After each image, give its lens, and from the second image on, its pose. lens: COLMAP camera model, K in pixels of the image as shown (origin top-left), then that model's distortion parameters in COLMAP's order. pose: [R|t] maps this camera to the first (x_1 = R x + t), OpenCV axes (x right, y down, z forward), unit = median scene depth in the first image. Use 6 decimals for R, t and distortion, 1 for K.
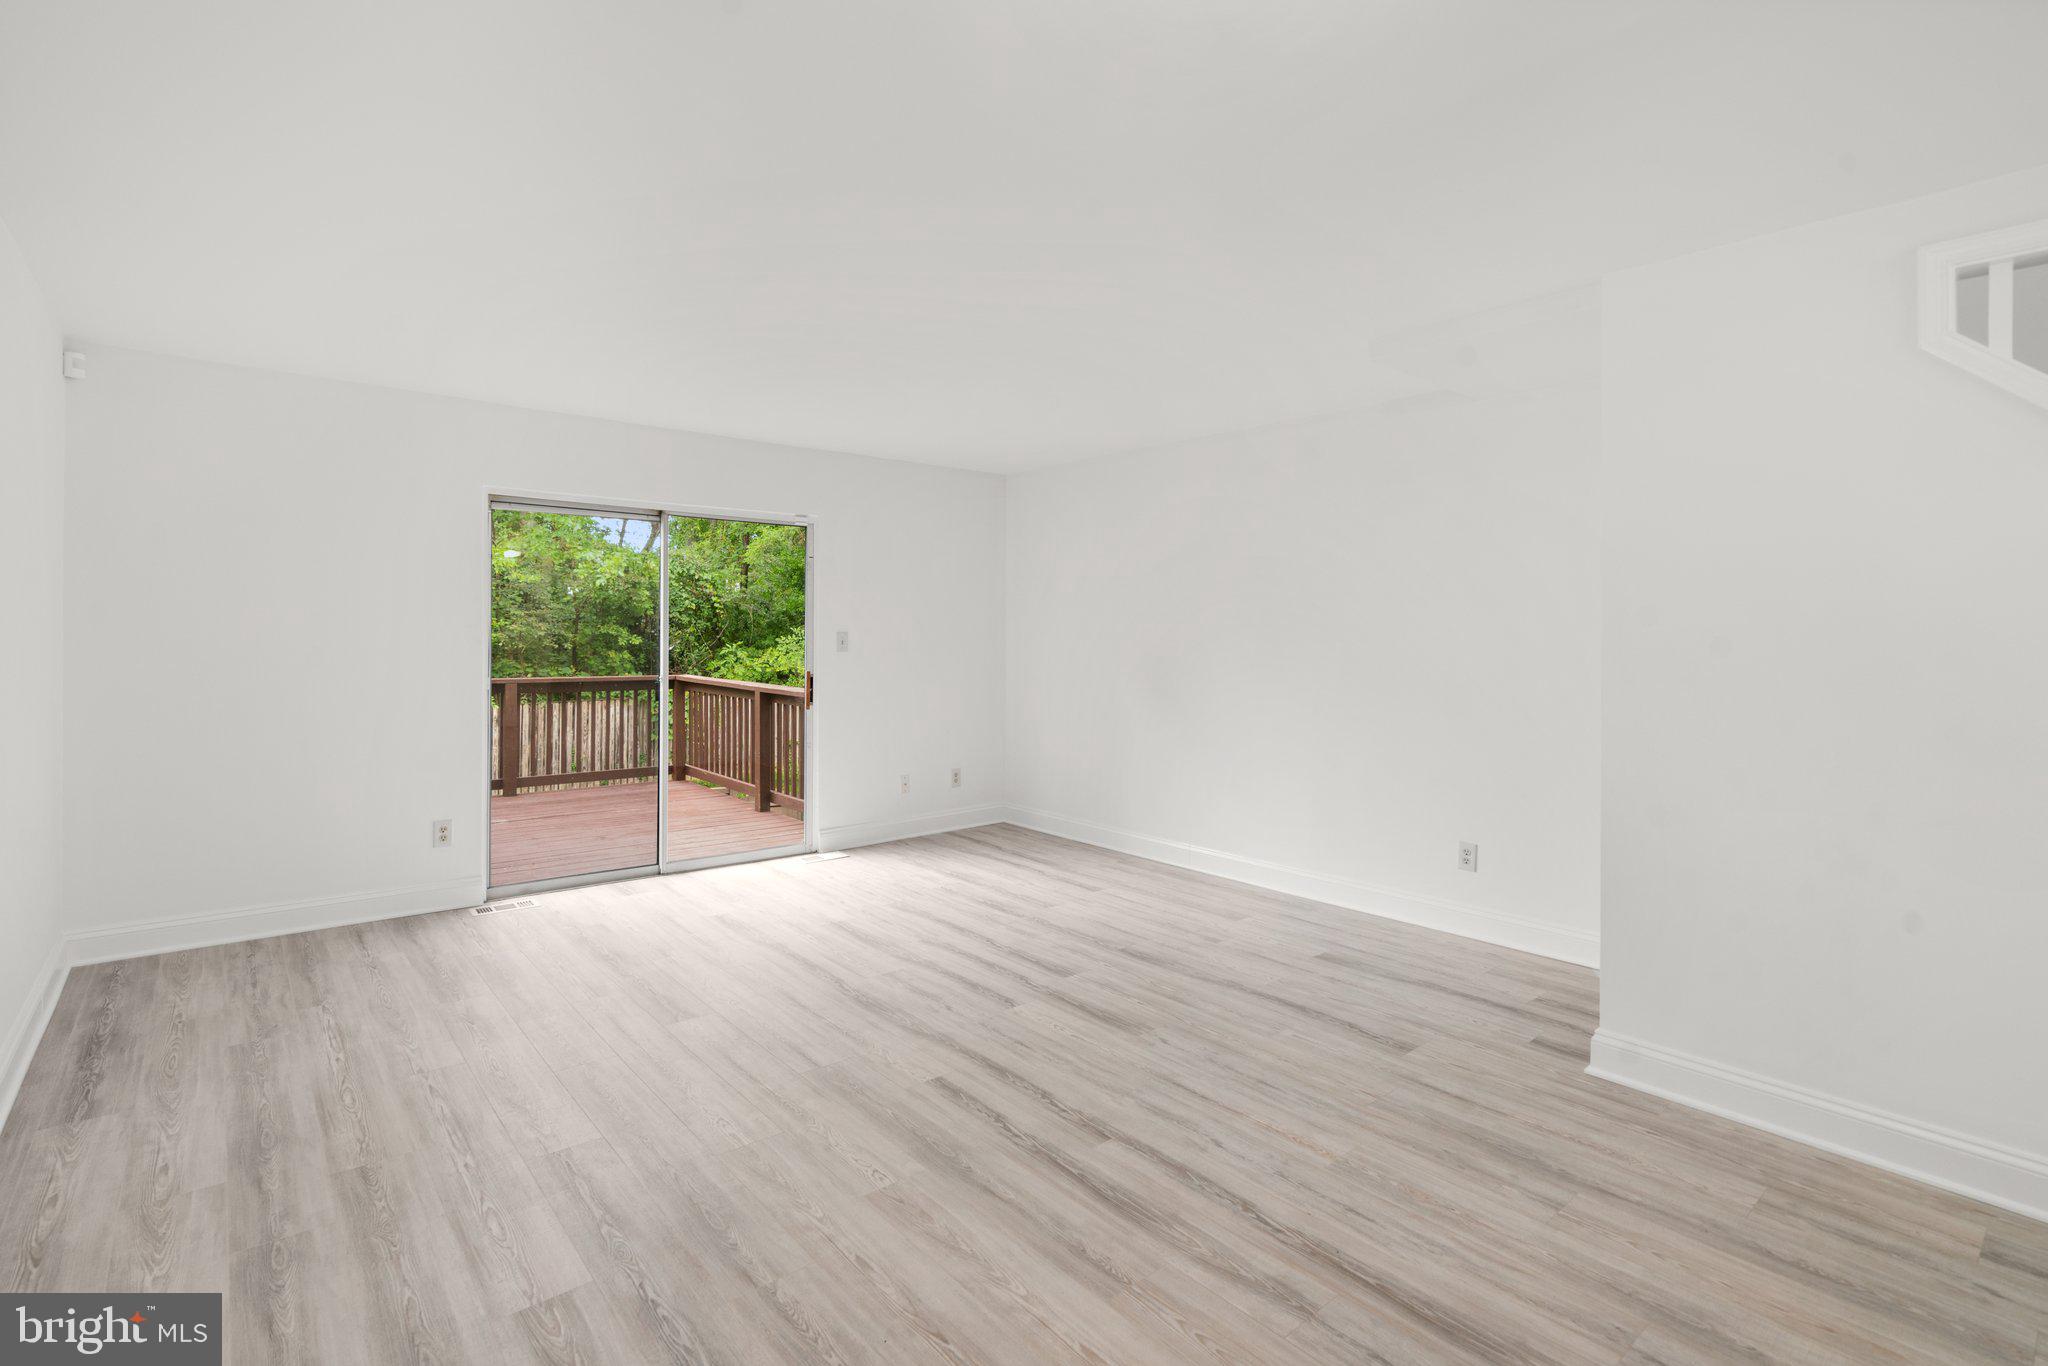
lens RADIAL K [[920.7, 0, 1044.6], [0, 920.7, 617.2], [0, 0, 1]] dist [-0.003070, 0.000414]
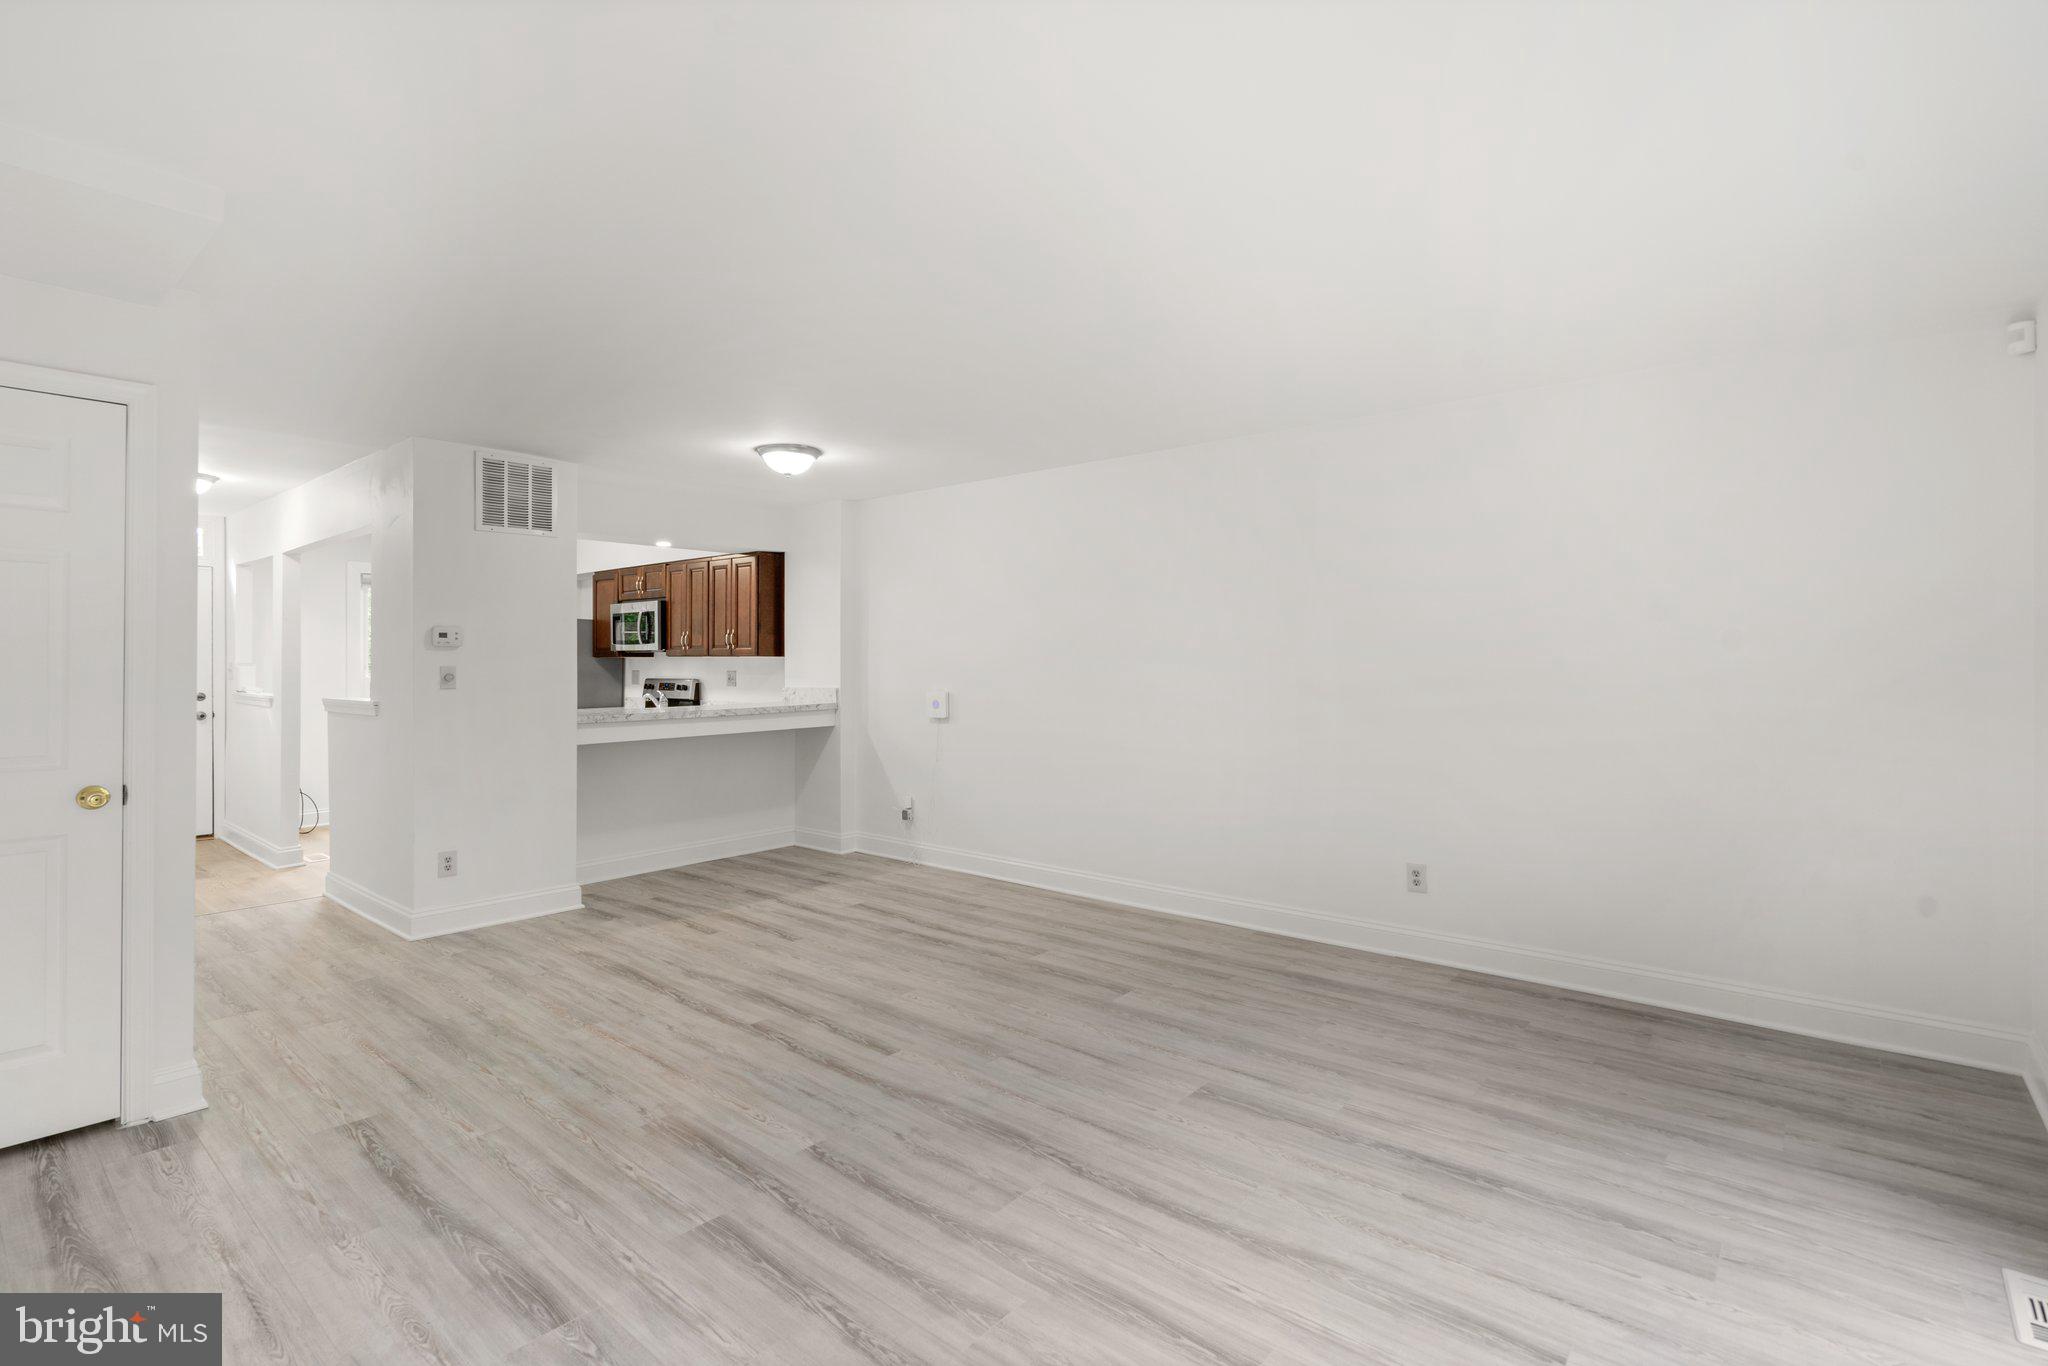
lens RADIAL K [[936.6, 0, 1017.3], [0, 936.6, 651.6], [0, 0, 1]] dist [-0.000612, 0.000780]
pose [[-0.990385, -0.006859, -0.138166, -0.097209], [-0.002019, 0.999380, -0.035140, 0.051788], [0.138321, -0.034523, -0.989786, 1.929563]]
